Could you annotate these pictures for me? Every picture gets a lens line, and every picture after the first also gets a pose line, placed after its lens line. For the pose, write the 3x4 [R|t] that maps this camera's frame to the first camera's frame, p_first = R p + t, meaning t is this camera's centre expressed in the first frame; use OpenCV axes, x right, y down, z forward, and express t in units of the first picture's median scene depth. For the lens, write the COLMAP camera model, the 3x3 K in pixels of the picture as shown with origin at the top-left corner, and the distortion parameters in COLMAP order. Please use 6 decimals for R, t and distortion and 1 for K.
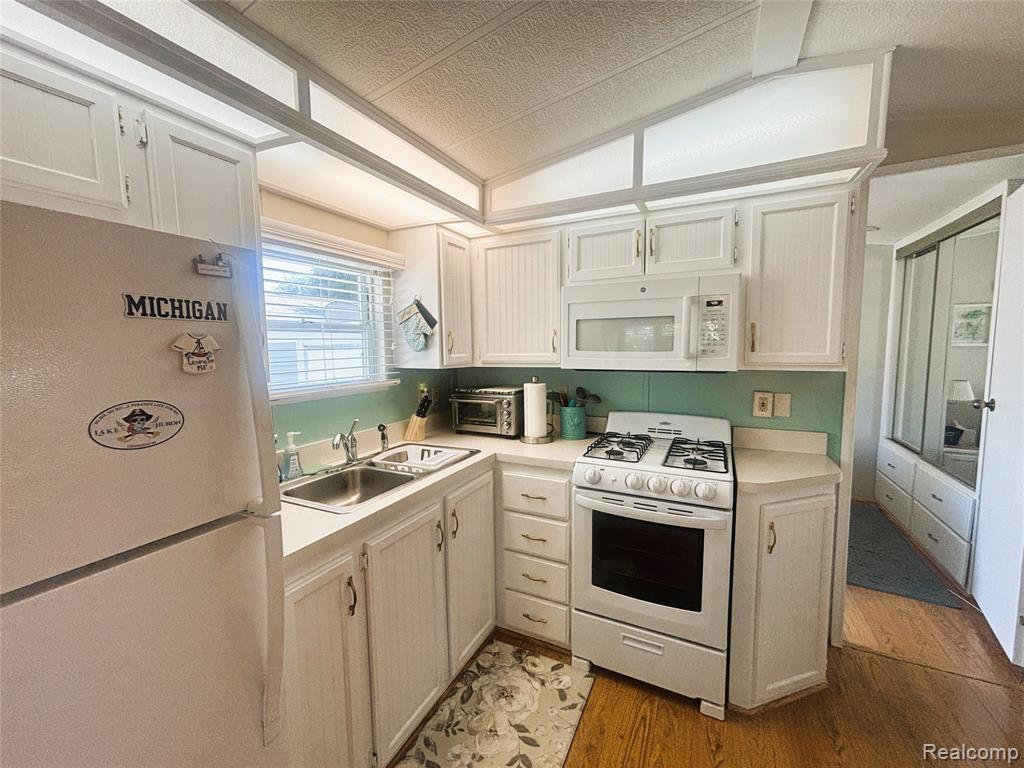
lens RADIAL K [[414.7, 0, 506.9], [0, 414.7, 383.9], [0, 0, 1]] dist [-0.008819, 0.005917]
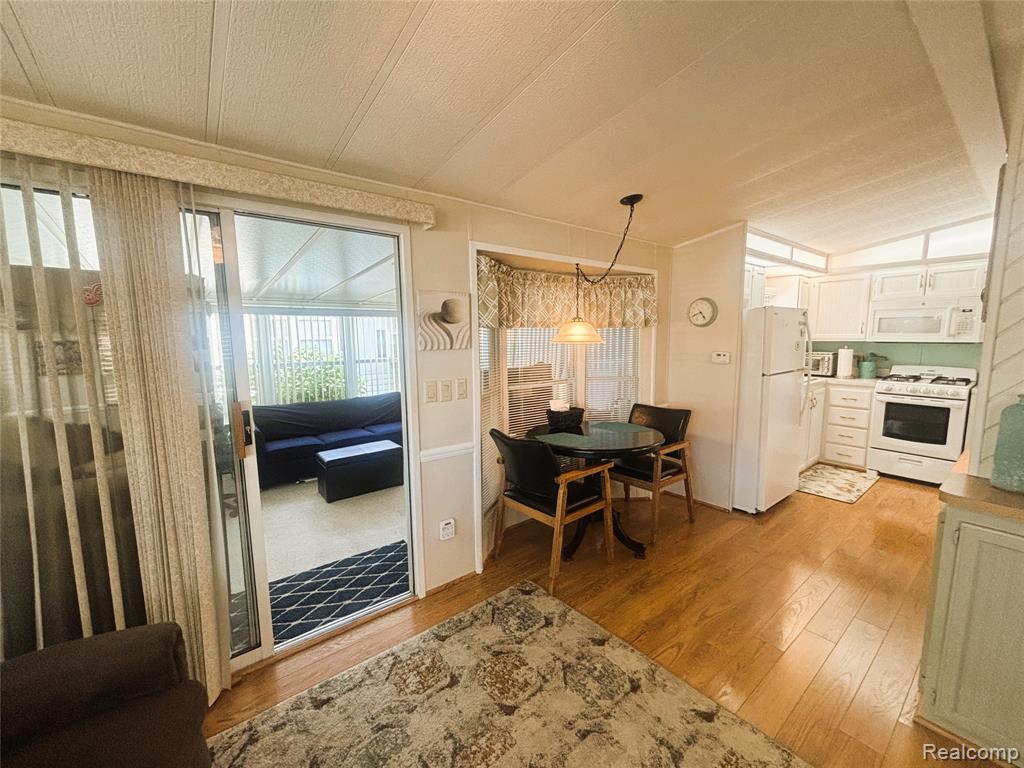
lens RADIAL K [[414.7, 0, 506.9], [0, 414.7, 383.9], [0, 0, 1]] dist [-0.008819, 0.005917]
pose [[0.905610, 0.053647, -0.420704, -0.659106], [-0.038012, 0.998242, 0.045466, 0.159409], [0.422404, -0.025183, 0.906058, -1.752461]]
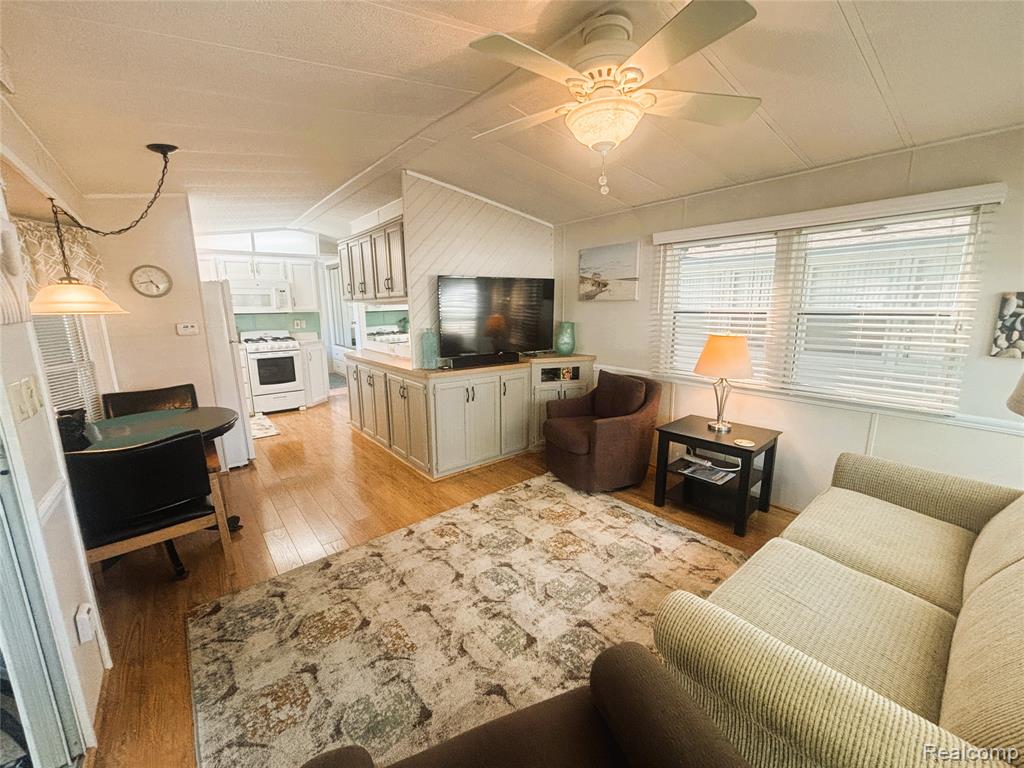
lens RADIAL K [[414.8, 0, 512.0], [0, 414.8, 384.0], [0, 0, 1]] dist [0.001867, 0.000319]
pose [[0.408926, -0.163358, 0.897827, -1.589680], [0.083859, 0.986411, 0.141281, 0.188335], [-0.908706, 0.017518, 0.417068, -1.743701]]
